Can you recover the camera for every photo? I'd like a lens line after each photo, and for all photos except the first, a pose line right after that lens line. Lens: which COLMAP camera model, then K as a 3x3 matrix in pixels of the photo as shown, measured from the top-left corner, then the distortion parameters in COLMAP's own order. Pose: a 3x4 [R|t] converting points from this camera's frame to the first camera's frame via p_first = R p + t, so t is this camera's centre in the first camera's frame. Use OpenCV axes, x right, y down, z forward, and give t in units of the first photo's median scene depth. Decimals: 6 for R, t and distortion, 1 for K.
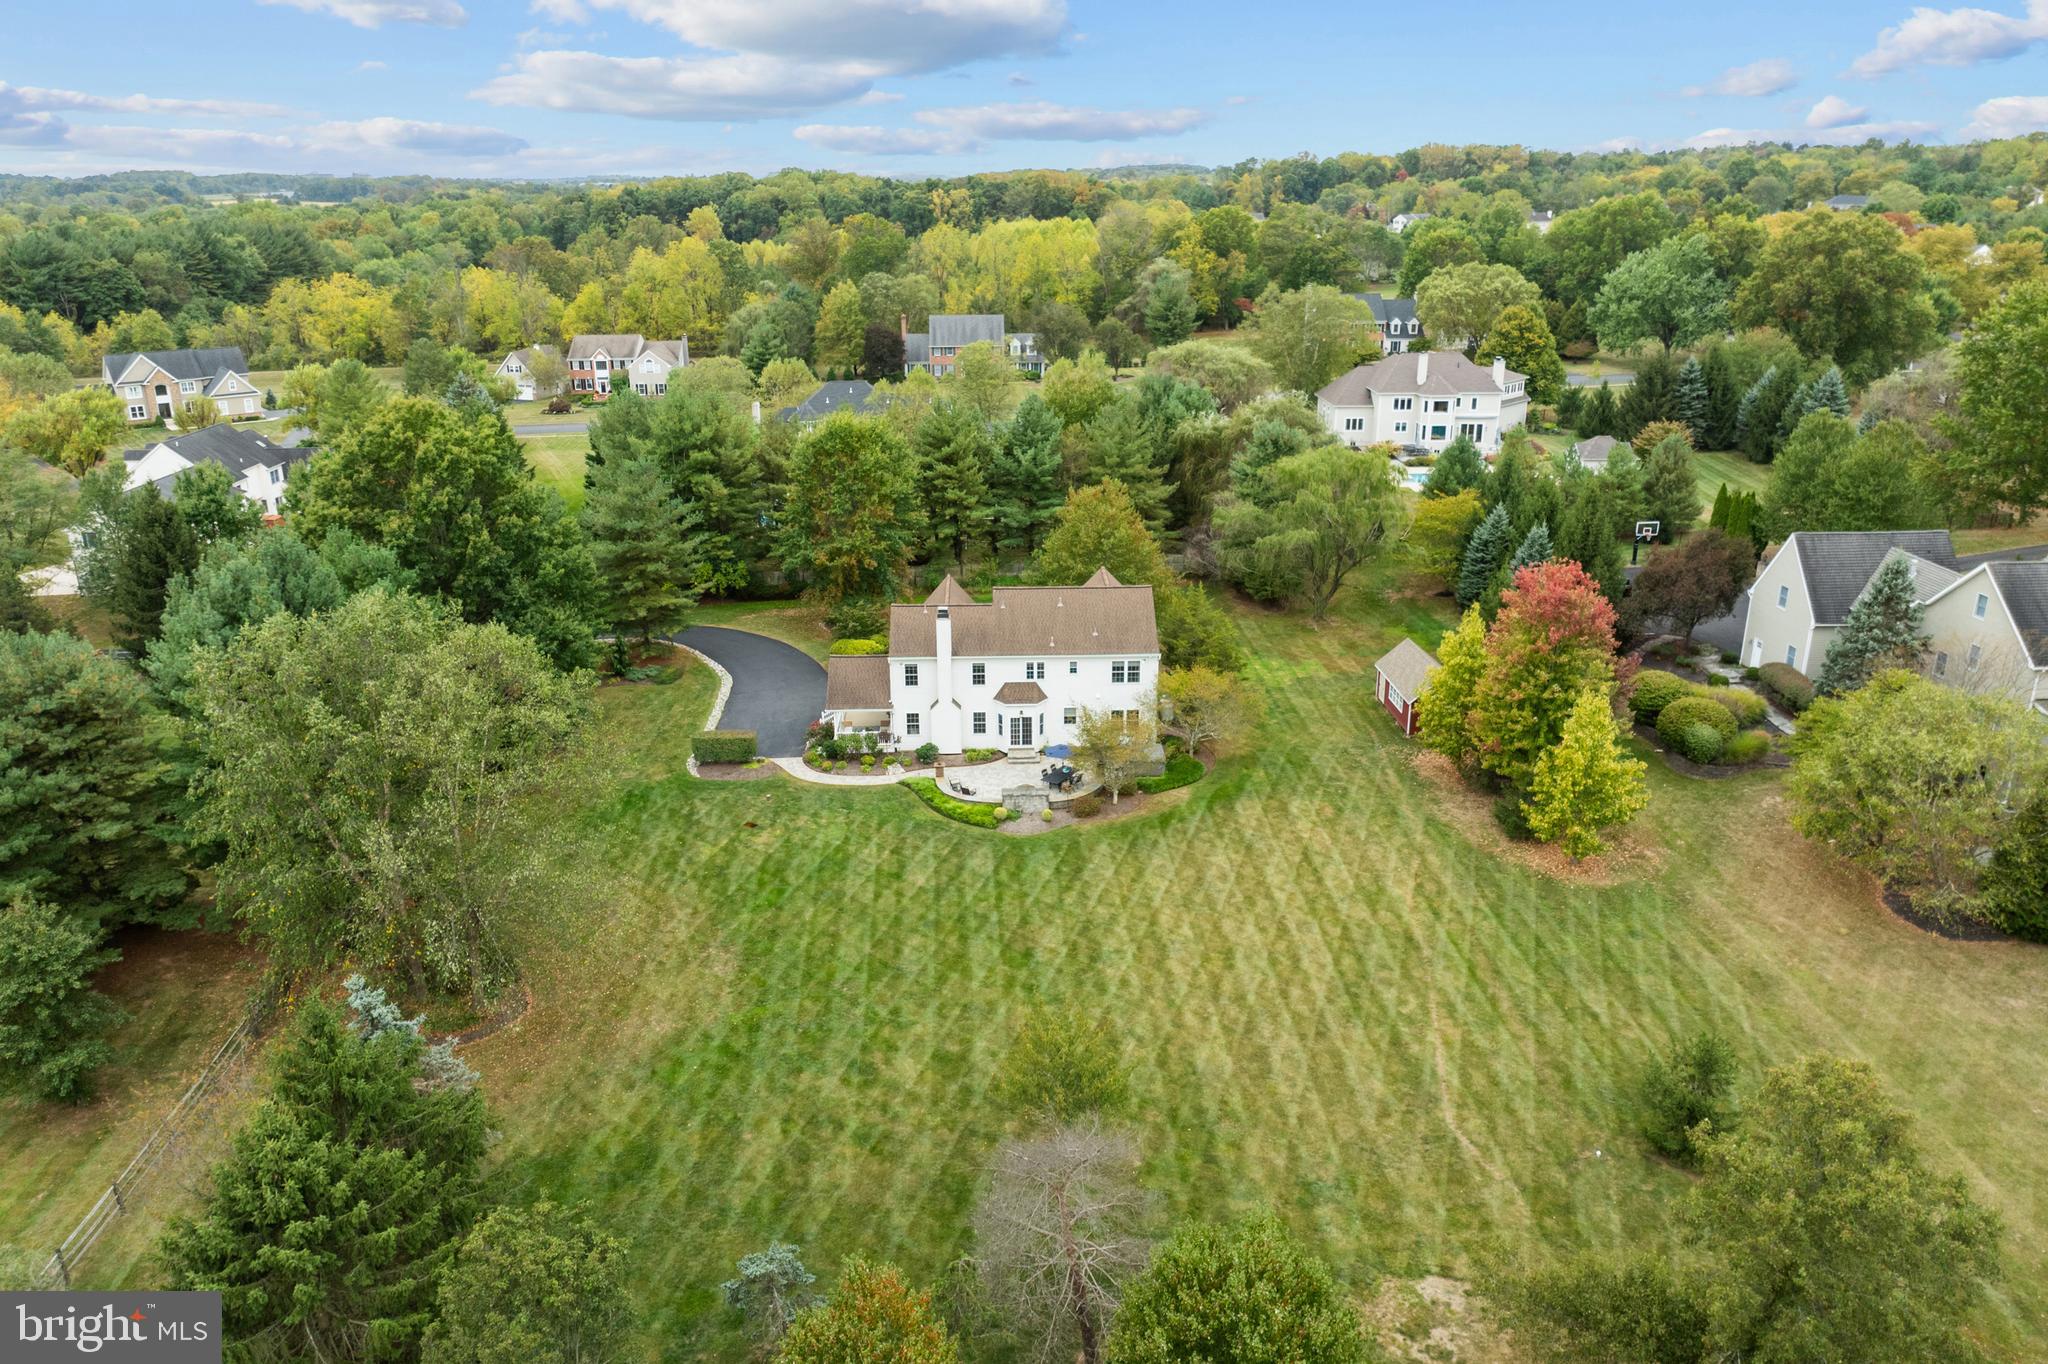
lens RADIAL K [[1456.8, 0, 1024.0], [0, 1456.8, 682.0], [0, 0, 1]] dist [-0.024712, -0.000540]
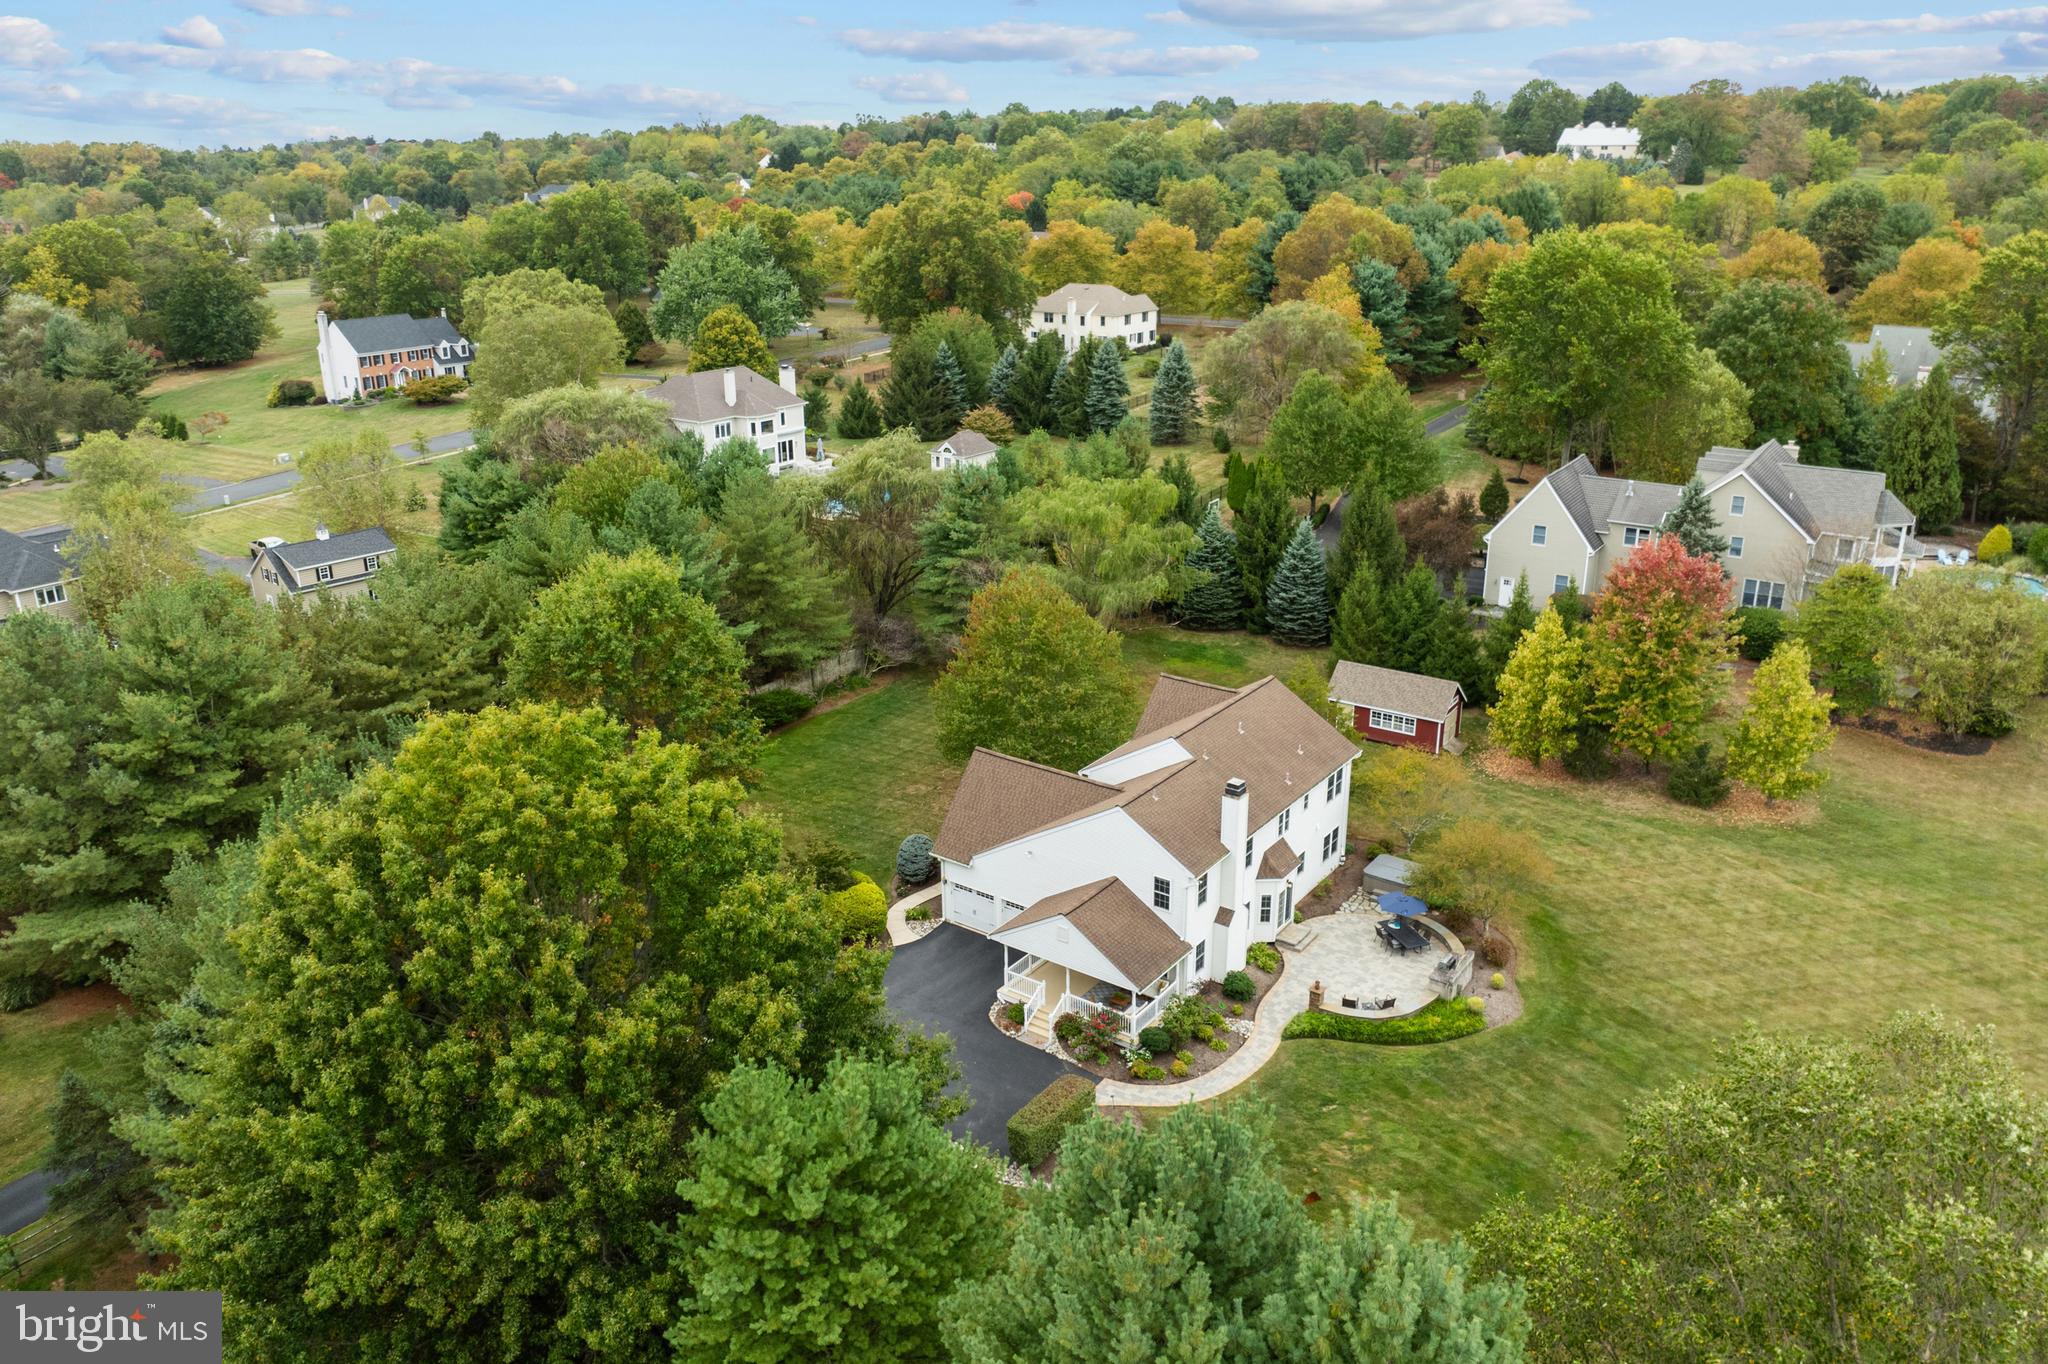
lens RADIAL K [[1456.8, 0, 1024.0], [0, 1456.8, 682.0], [0, 0, 1]] dist [-0.024712, -0.000540]
pose [[0.610711, -0.271240, 0.743950, -0.611460], [0.269925, 0.954544, 0.126438, -0.208004], [-0.744428, 0.123594, 0.656165, 0.594336]]
